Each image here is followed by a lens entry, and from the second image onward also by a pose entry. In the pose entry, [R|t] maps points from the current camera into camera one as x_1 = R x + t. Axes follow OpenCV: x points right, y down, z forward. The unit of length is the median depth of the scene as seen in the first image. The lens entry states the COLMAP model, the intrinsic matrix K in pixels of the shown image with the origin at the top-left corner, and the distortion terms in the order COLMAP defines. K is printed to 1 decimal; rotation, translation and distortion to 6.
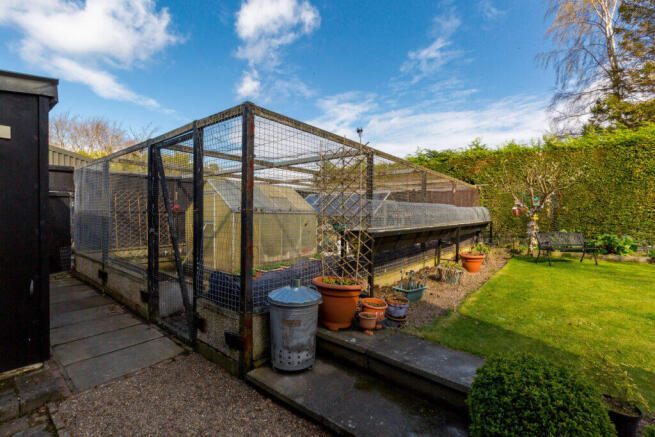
lens RADIAL K [[296.0, 0, 327.5], [0, 296.0, 218.5], [0, 0, 1]] dist [0.001932, -0.000098]
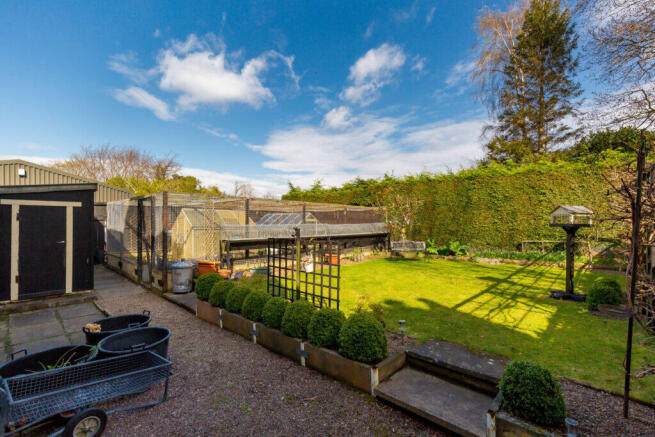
lens RADIAL K [[296.0, 0, 327.5], [0, 296.0, 218.5], [0, 0, 1]] dist [0.001932, -0.000098]
pose [[0.996548, -0.005617, -0.082827, 0.576577], [0.003072, 0.999520, -0.030824, -0.023765], [0.082961, 0.030464, 0.996087, -0.620688]]
